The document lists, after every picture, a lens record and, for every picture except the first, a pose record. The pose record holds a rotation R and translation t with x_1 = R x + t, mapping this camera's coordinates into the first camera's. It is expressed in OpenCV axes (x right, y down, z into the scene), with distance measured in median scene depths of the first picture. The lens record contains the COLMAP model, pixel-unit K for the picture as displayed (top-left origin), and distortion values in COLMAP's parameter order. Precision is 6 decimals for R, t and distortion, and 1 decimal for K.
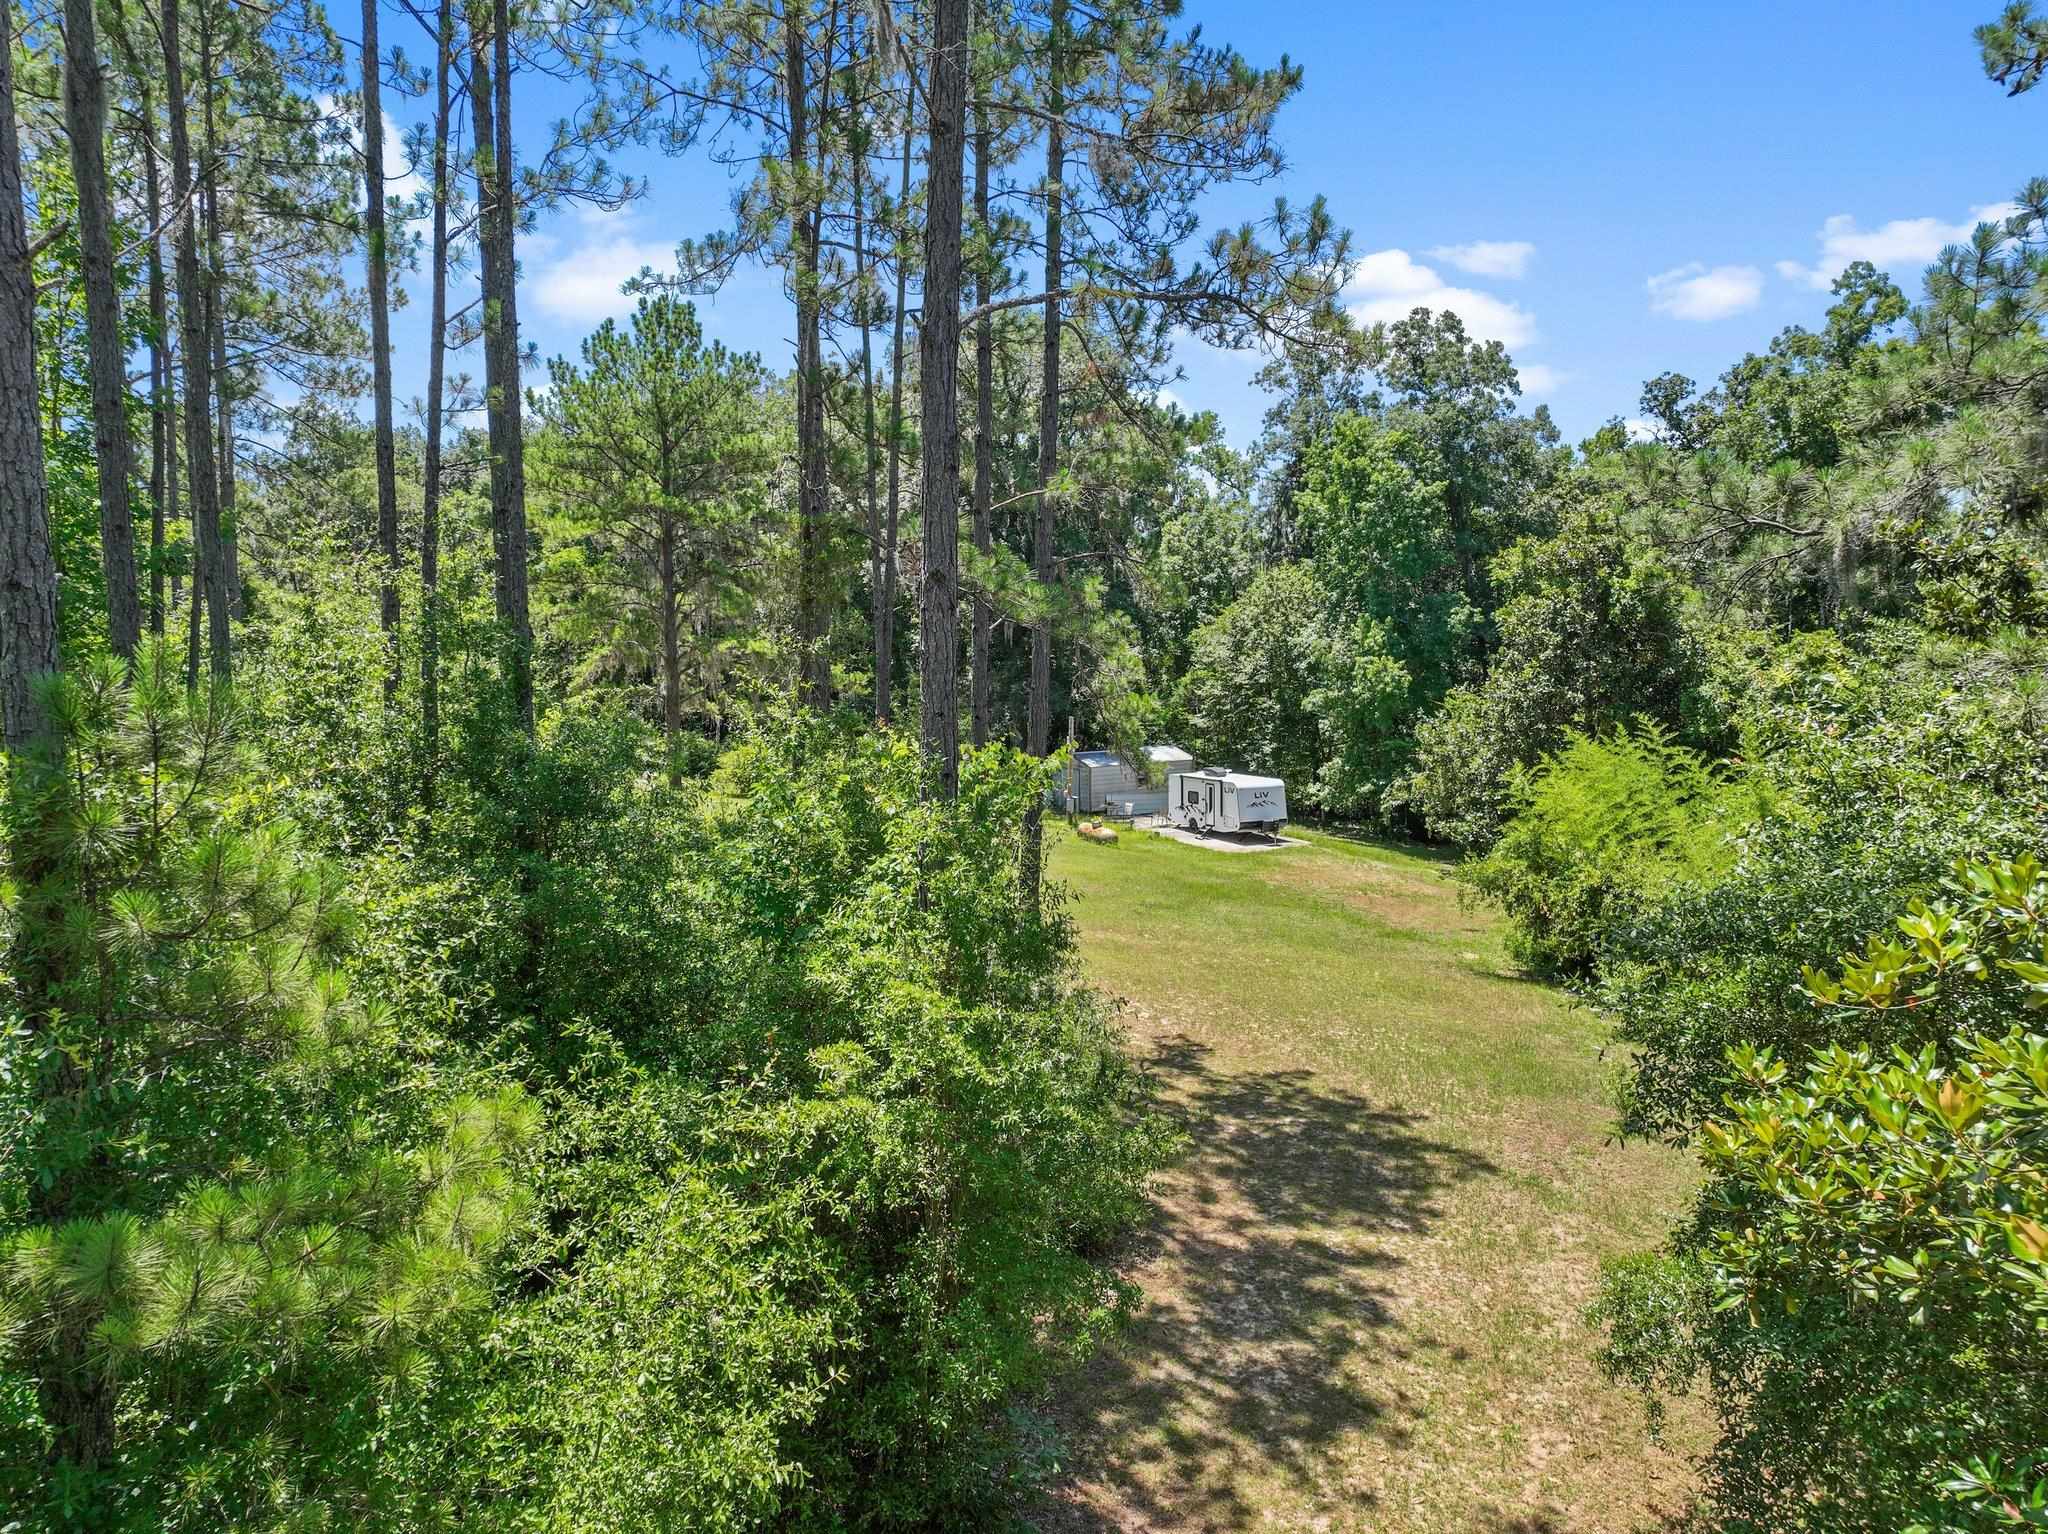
lens RADIAL K [[1433.2, 0, 1011.3], [0, 1433.2, 775.1], [0, 0, 1]] dist [-0.004341, 0.013040]
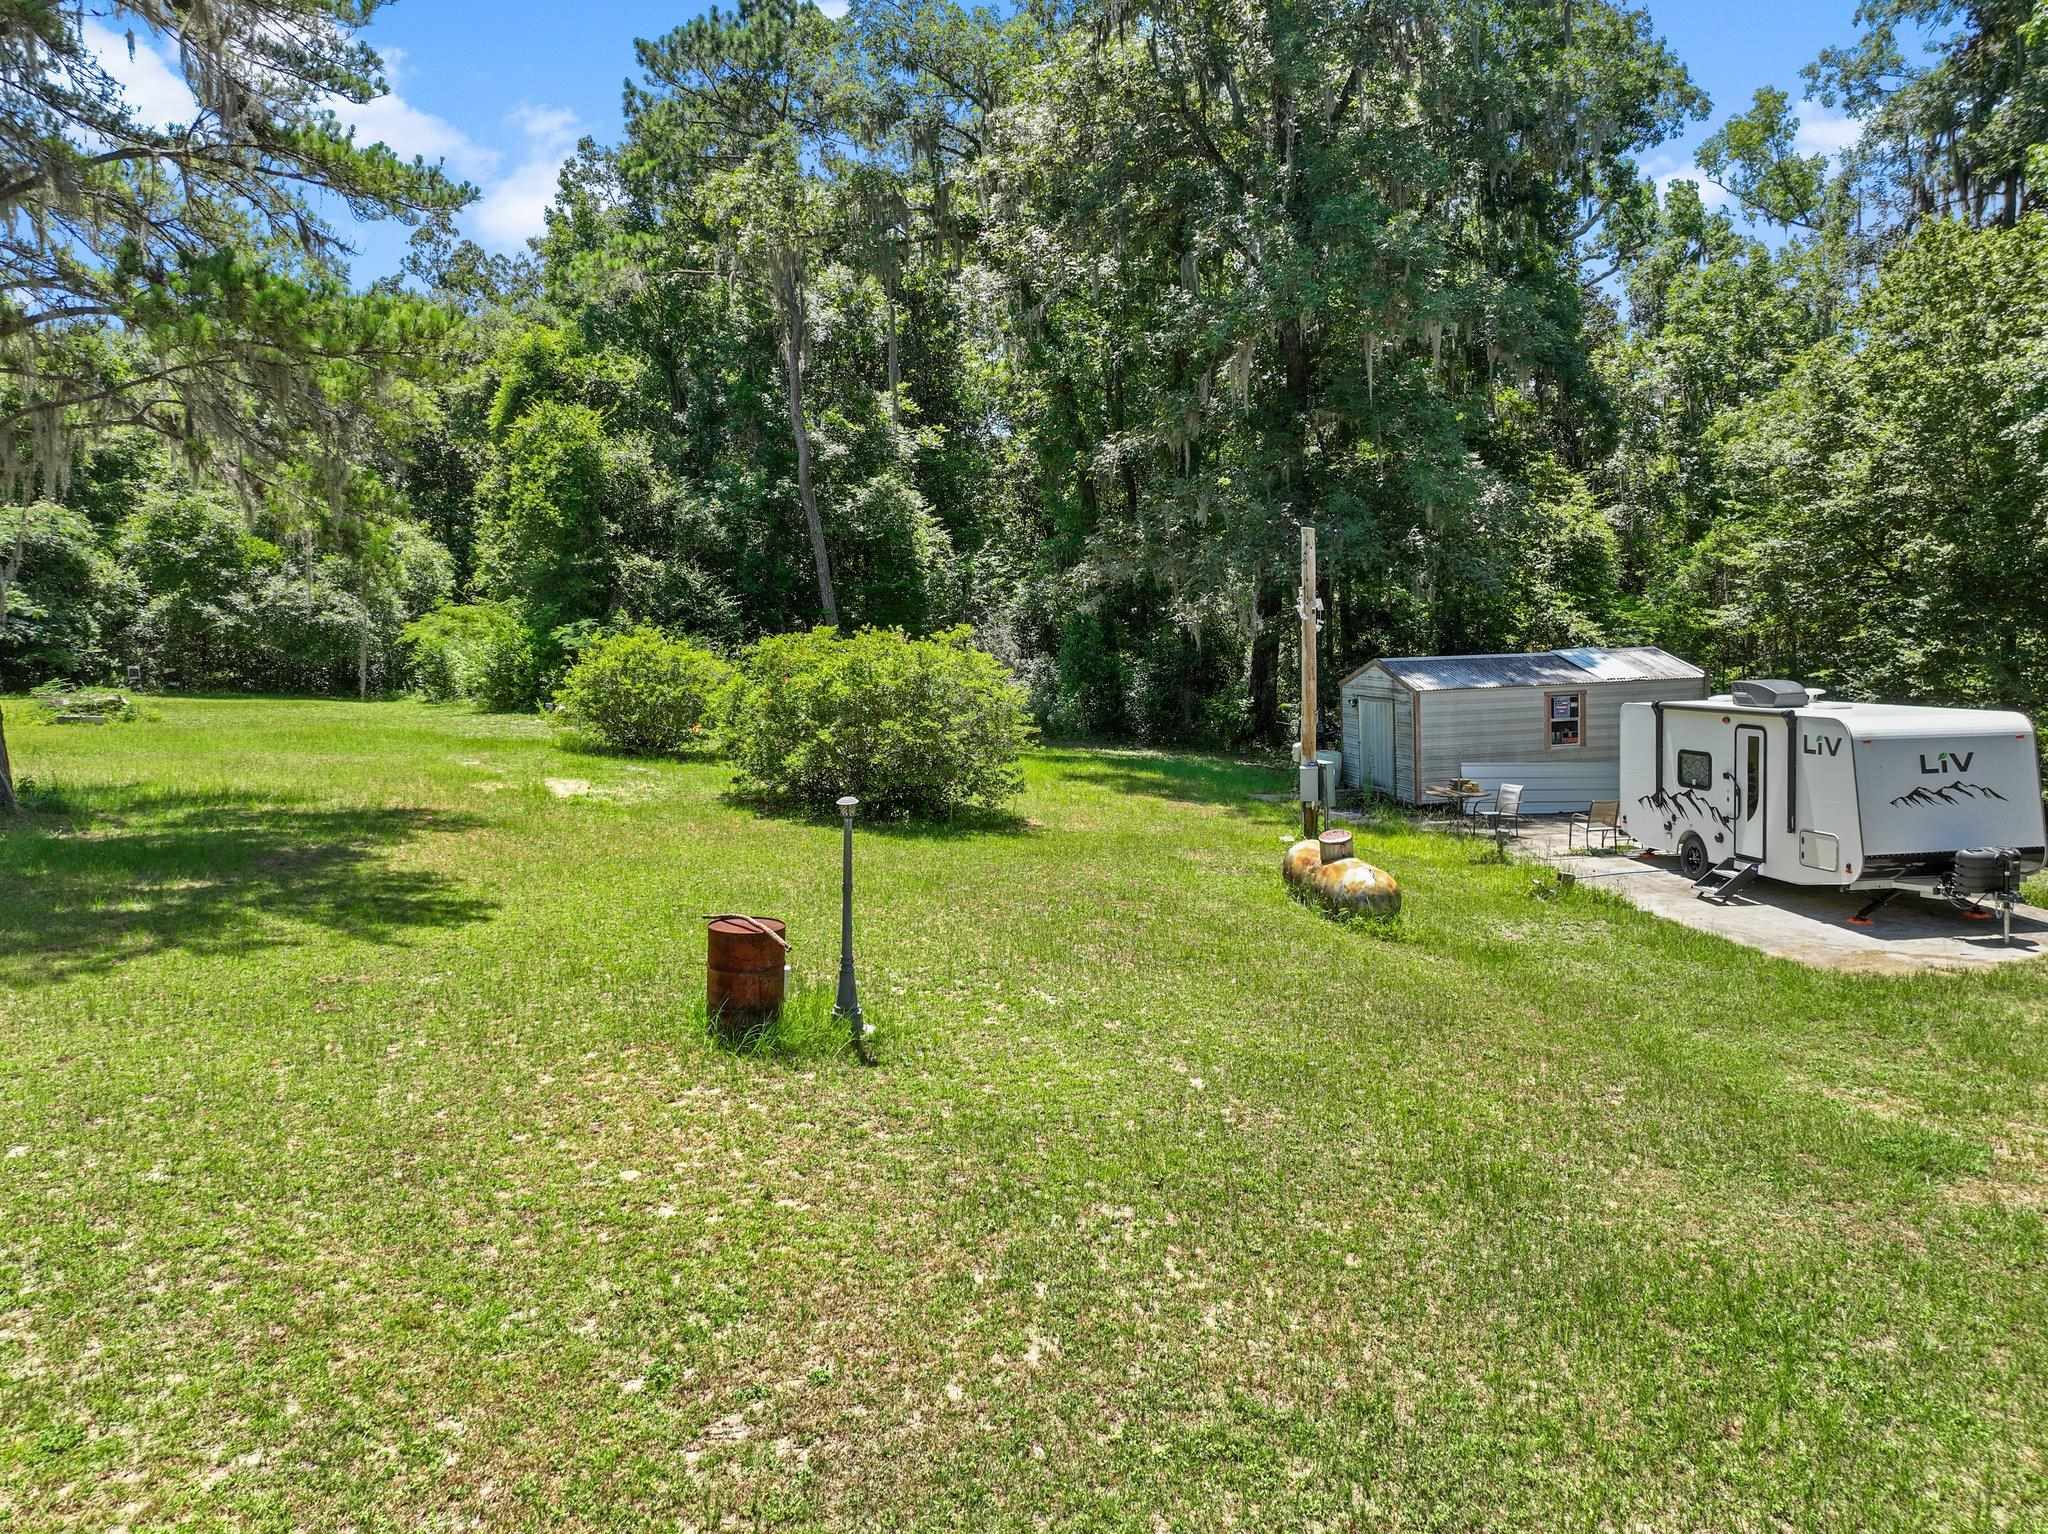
lens RADIAL K [[1433.2, 0, 1025.9], [0, 1433.2, 756.5], [0, 0, 1]] dist [-0.004341, 0.013040]
pose [[0.944571, 0.010897, -0.328127, 0.081458], [-0.010307, 0.999941, 0.003536, 0.011799], [0.328146, 0.000042, 0.944627, 0.578762]]
